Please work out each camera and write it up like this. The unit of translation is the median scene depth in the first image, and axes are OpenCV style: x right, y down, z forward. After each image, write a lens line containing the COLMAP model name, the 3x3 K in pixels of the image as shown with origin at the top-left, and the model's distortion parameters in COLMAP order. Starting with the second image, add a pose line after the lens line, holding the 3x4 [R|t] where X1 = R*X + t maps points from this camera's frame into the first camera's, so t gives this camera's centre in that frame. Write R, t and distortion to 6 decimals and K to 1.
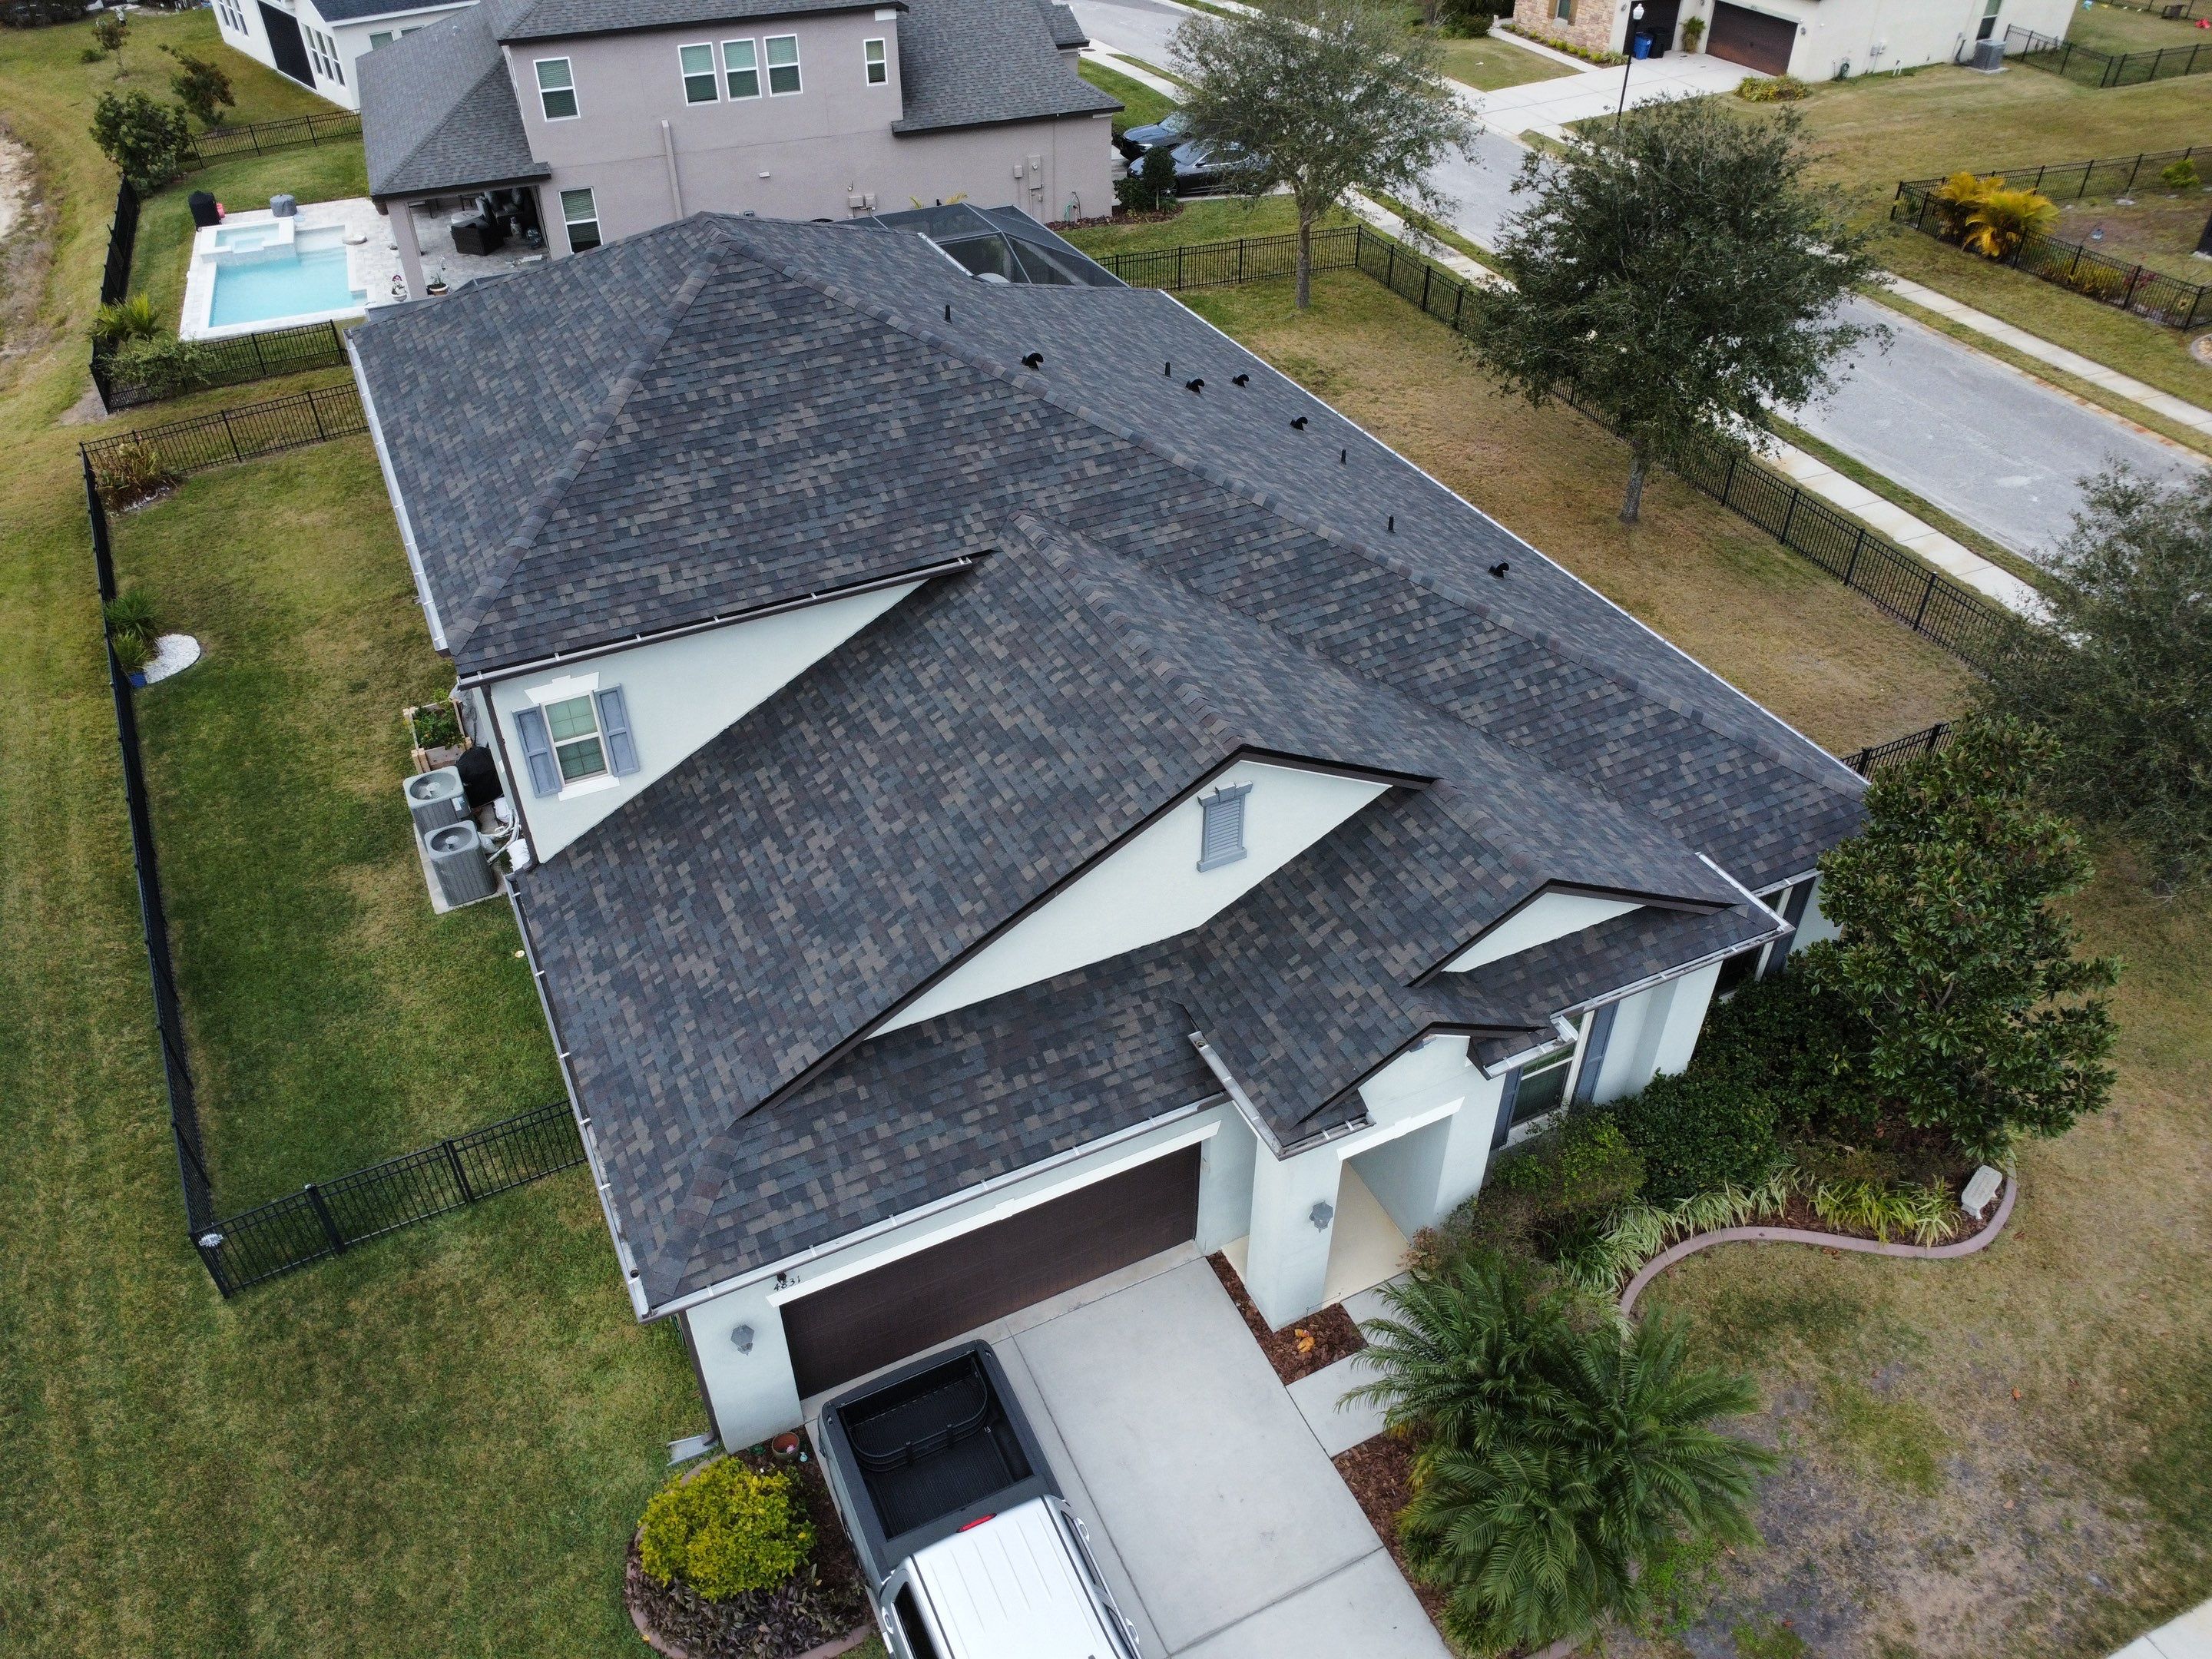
lens RADIAL K [[1591.1, 0, 1103.3], [0, 1591.1, 827.2], [0, 0, 1]] dist [-0.022564, -0.012146]
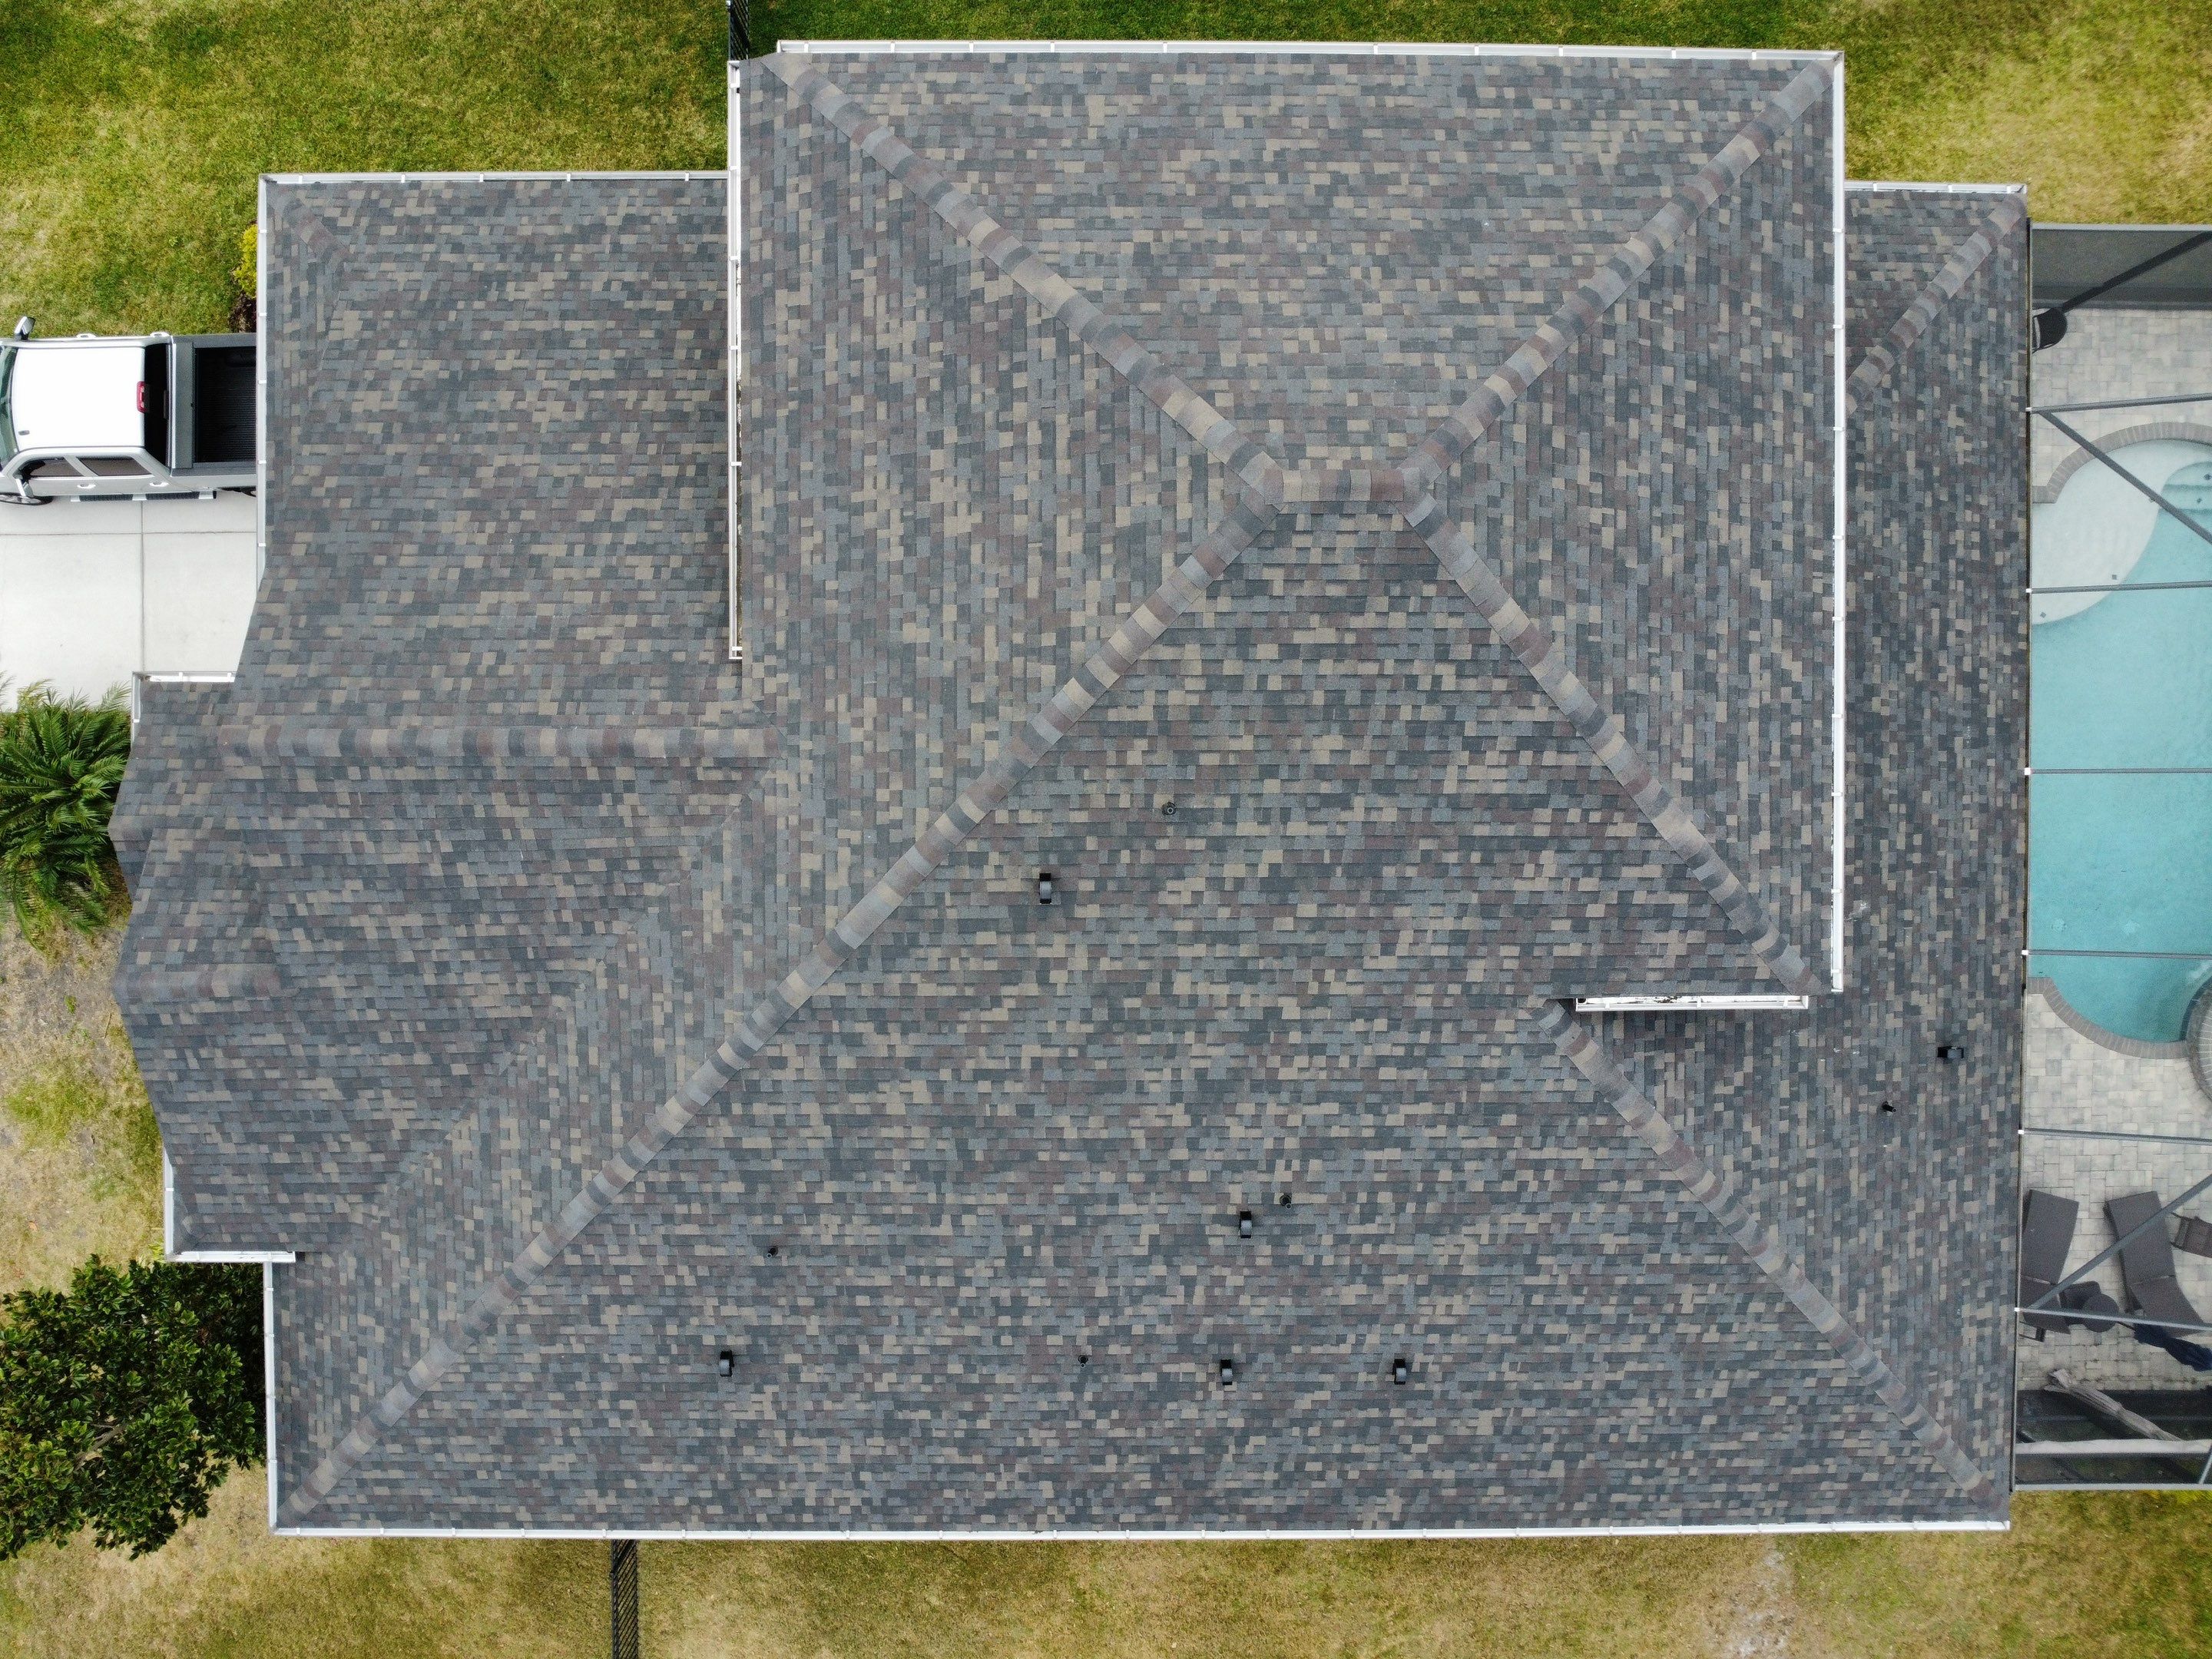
lens RADIAL K [[1591.1, 0, 1109.6], [0, 1591.1, 824.5], [0, 0, 1]] dist [-0.022564, -0.012146]
pose [[-0.438278, 0.898709, 0.015332, -0.104575], [-0.567890, -0.290087, 0.770293, -0.944756], [0.696717, 0.328895, 0.637506, 0.636711]]
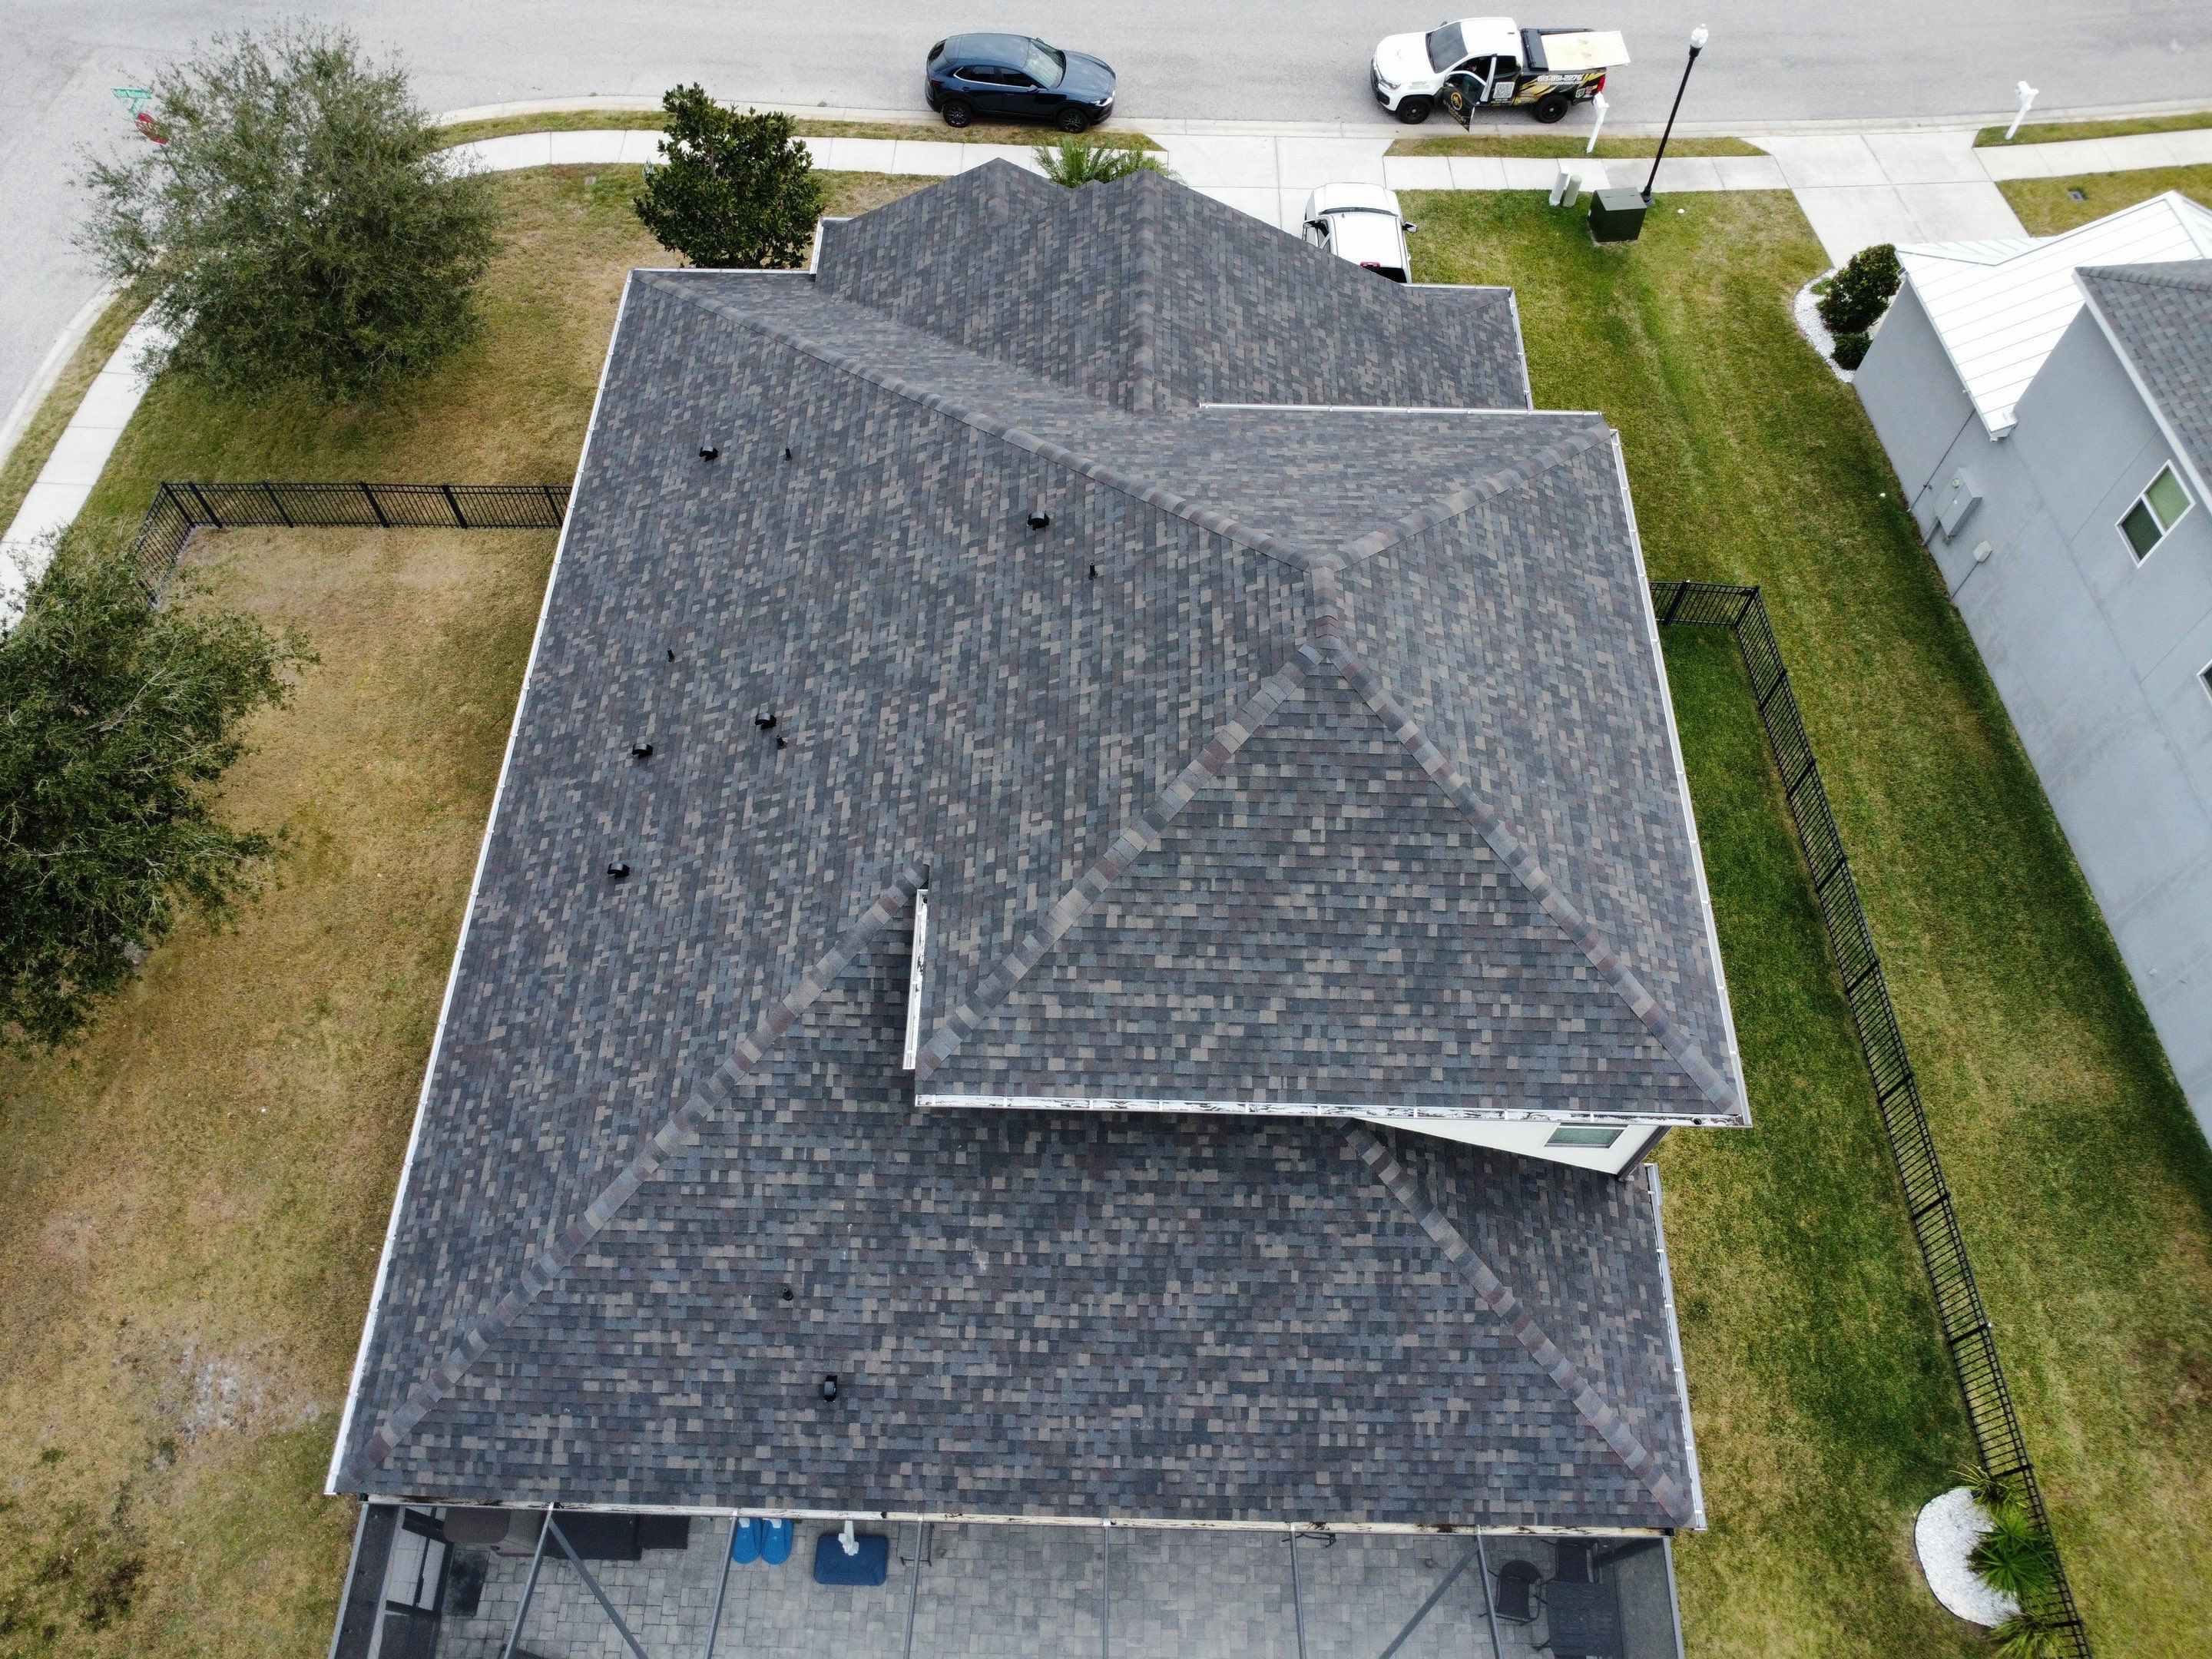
lens RADIAL K [[1591.1, 0, 1108.9], [0, 1591.1, 841.5], [0, 0, 1]] dist [-0.022564, -0.012146]
pose [[-0.890645, -0.396345, 0.222849, -0.429900], [0.278077, -0.087016, 0.956609, -1.397375], [-0.359756, 0.913969, 0.187714, 1.104877]]
